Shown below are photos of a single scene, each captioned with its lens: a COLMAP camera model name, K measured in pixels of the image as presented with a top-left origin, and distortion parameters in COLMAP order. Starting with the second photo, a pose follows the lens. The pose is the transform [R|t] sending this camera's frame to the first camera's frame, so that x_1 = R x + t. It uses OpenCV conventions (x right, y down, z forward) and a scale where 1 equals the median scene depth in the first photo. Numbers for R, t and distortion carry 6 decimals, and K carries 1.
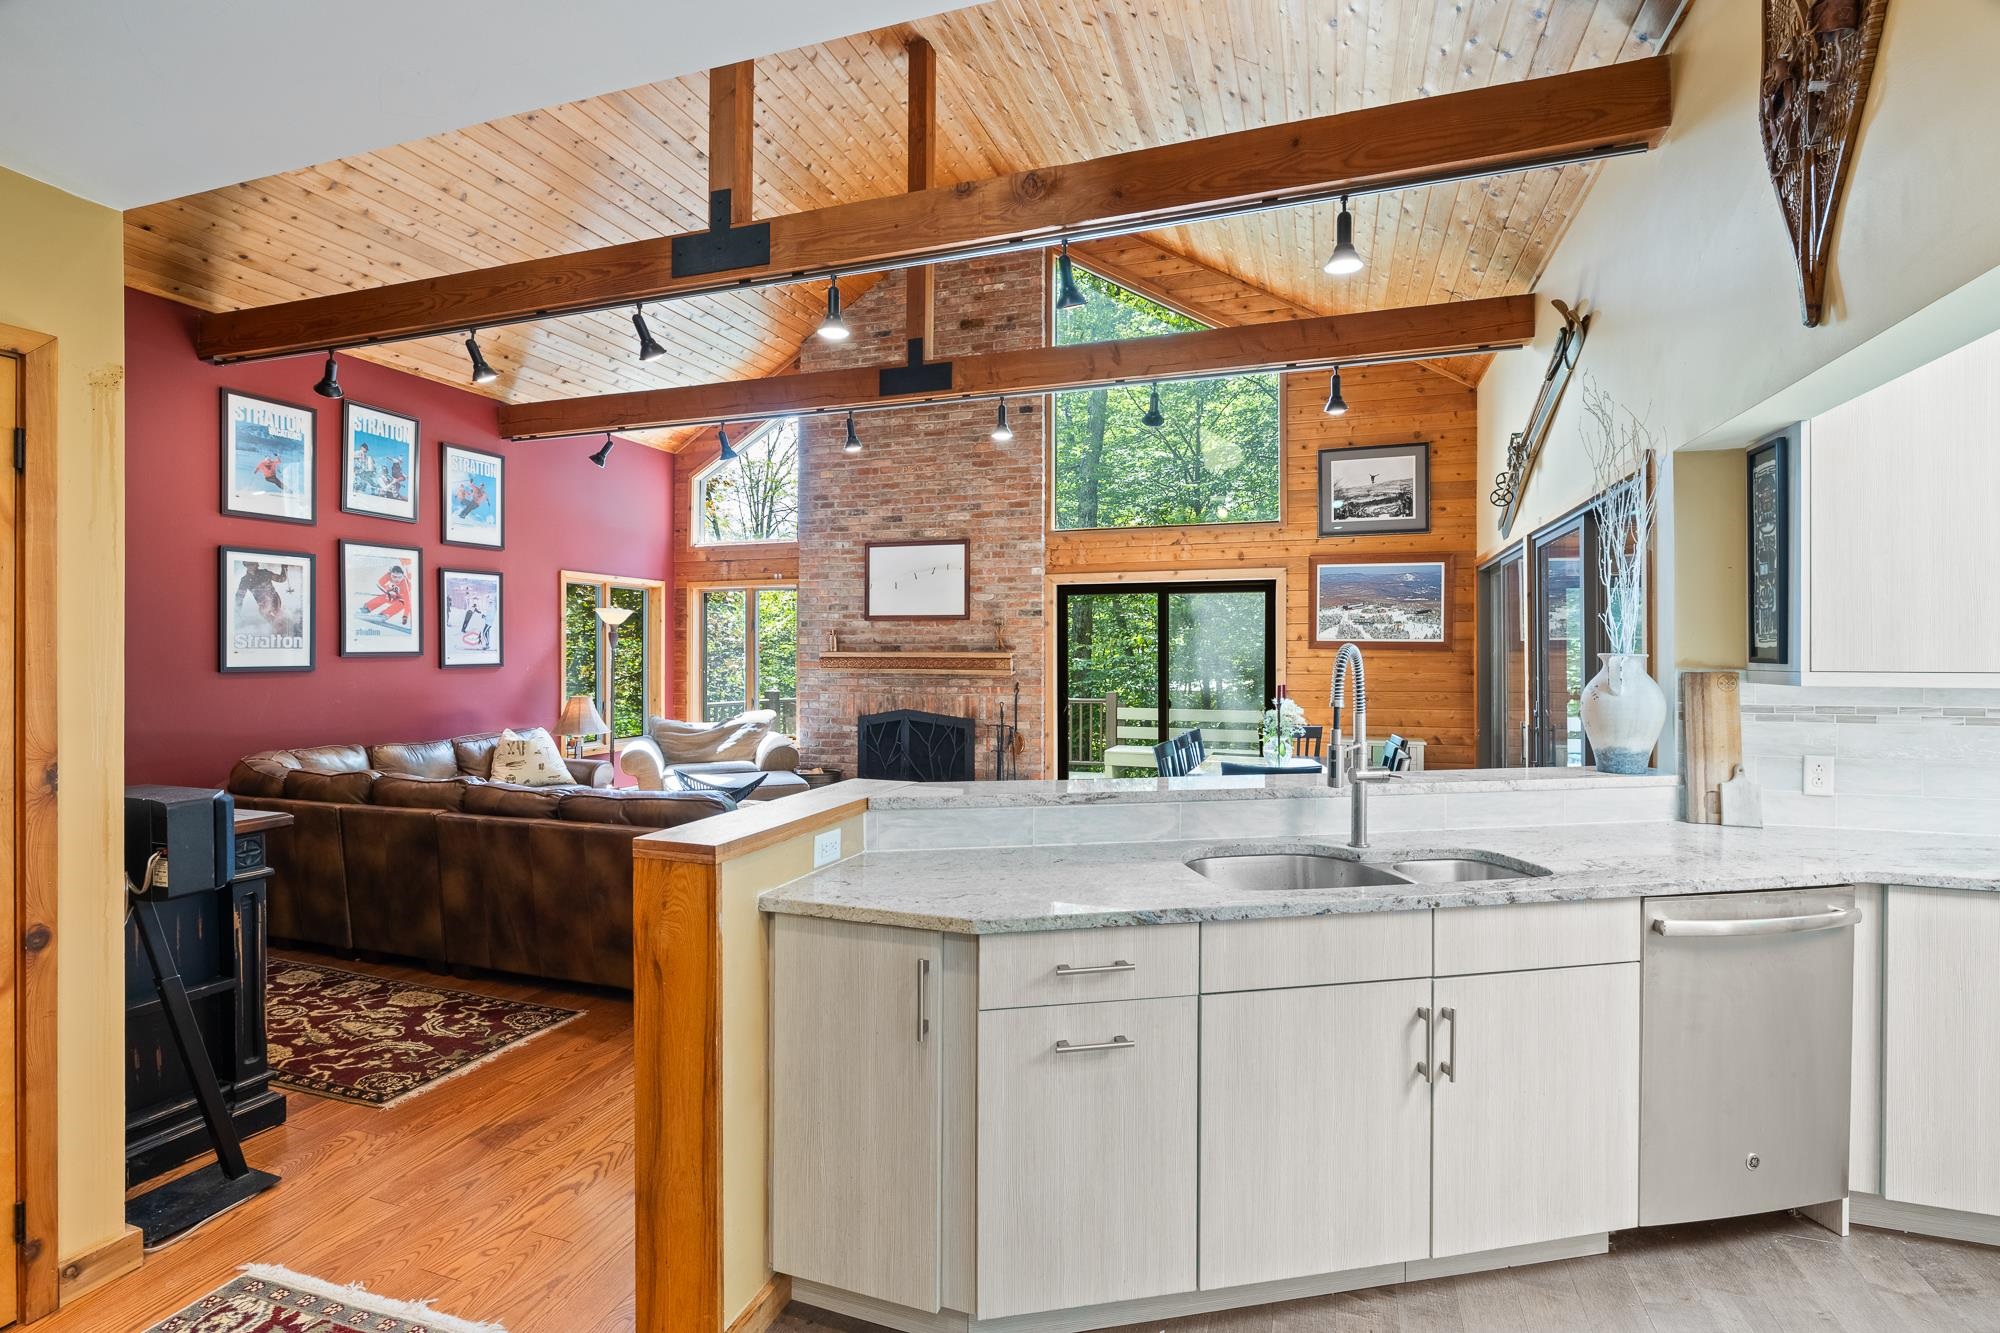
lens RADIAL K [[950.9, 0, 999.4], [0, 950.9, 658.5], [0, 0, 1]] dist [0.001859, 0.000193]
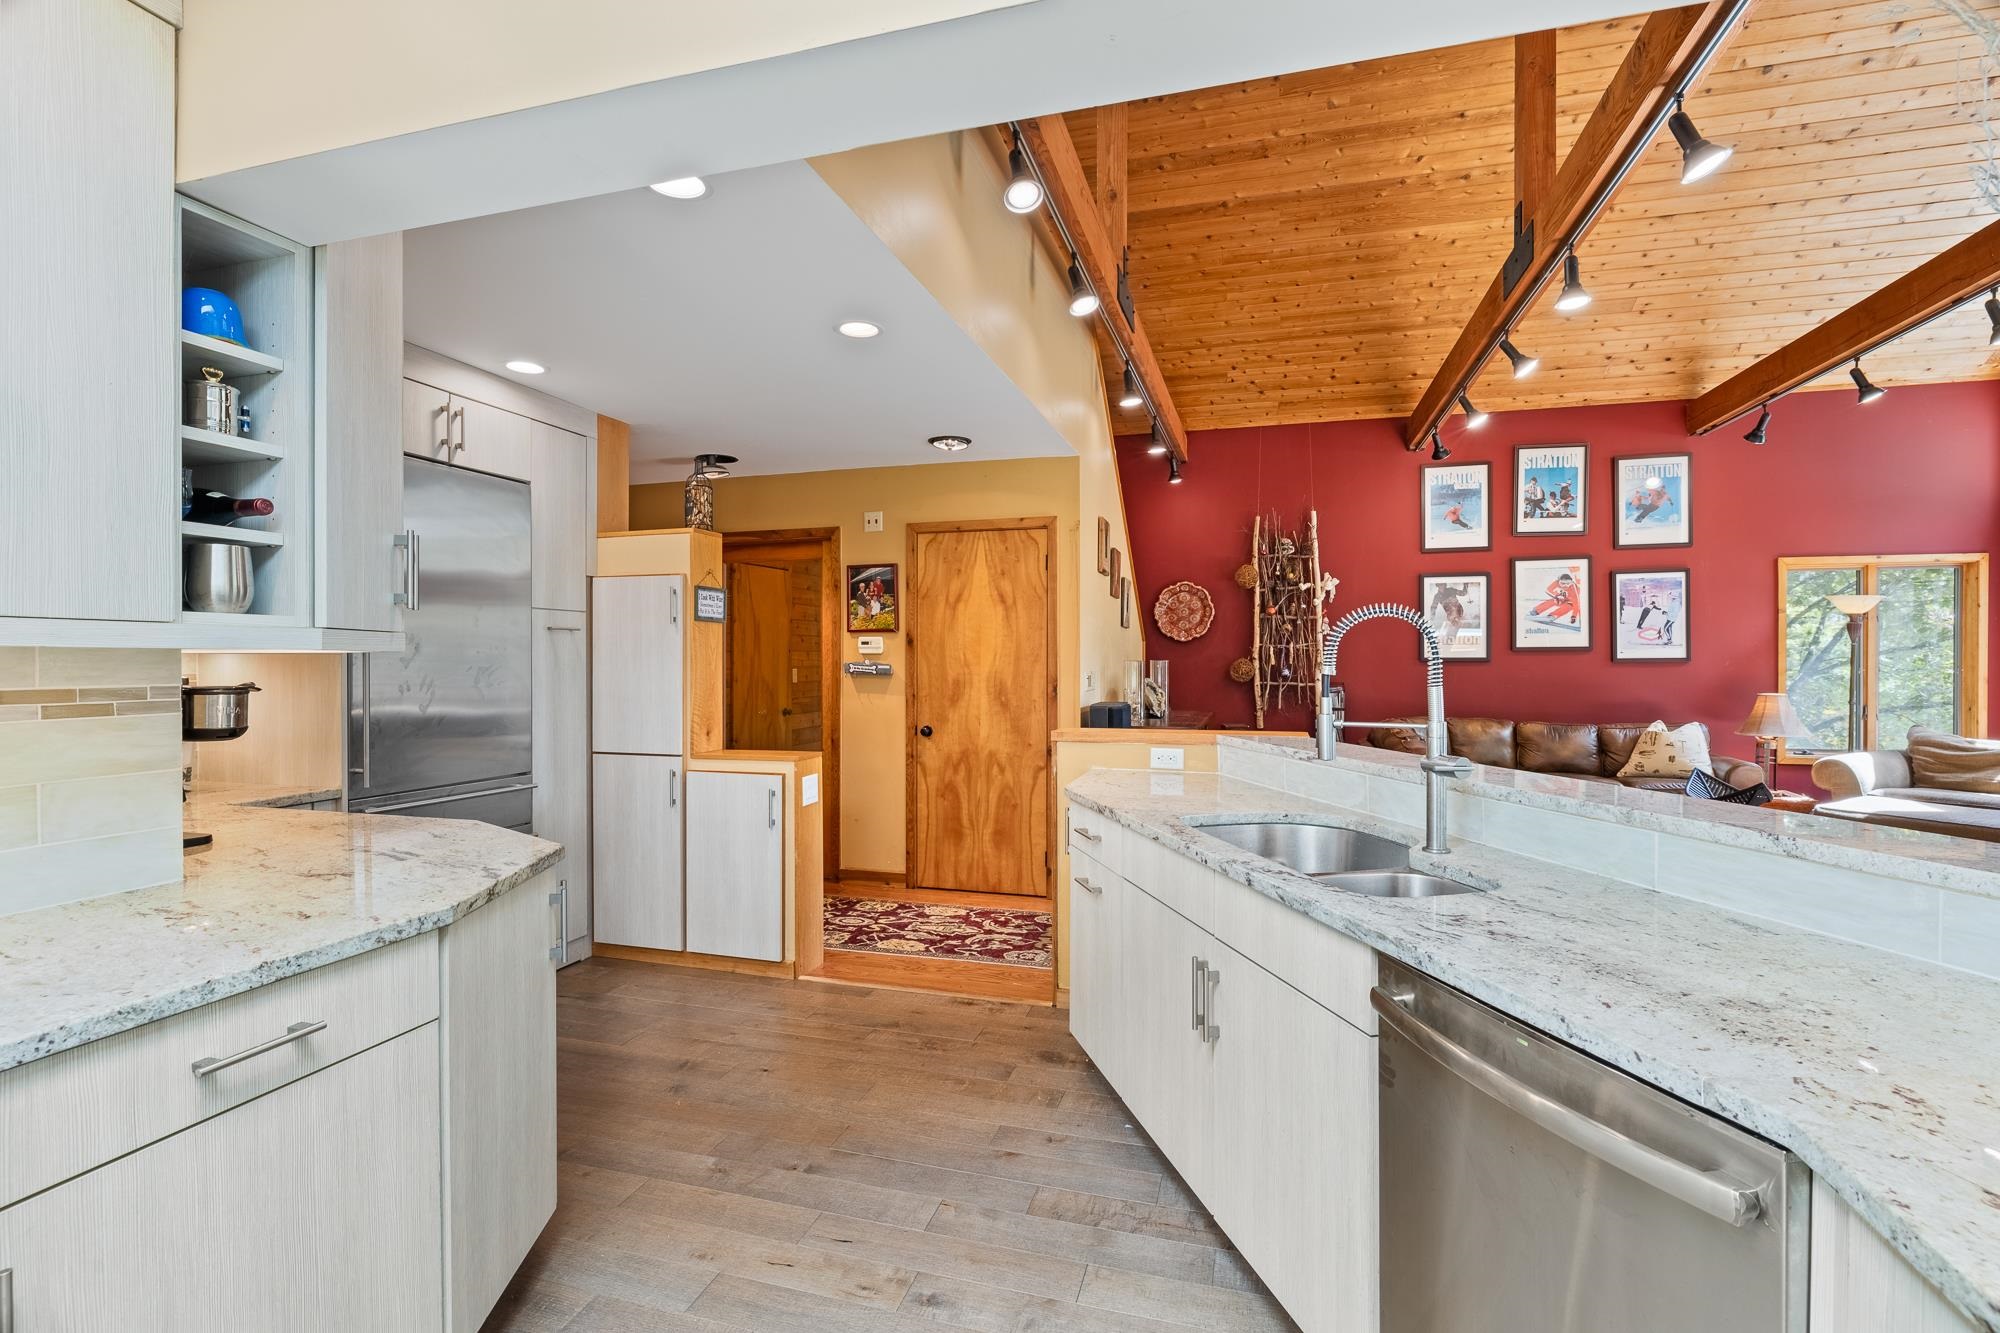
lens RADIAL K [[911.5, 0, 1001.1], [0, 911.5, 660.3], [0, 0, 1]] dist [-0.000536, -0.000062]
pose [[0.040898, 0.003184, -0.999158, 0.470420], [-0.008953, 0.999956, 0.002820, 0.012789], [0.999123, 0.008830, 0.040925, 0.259854]]
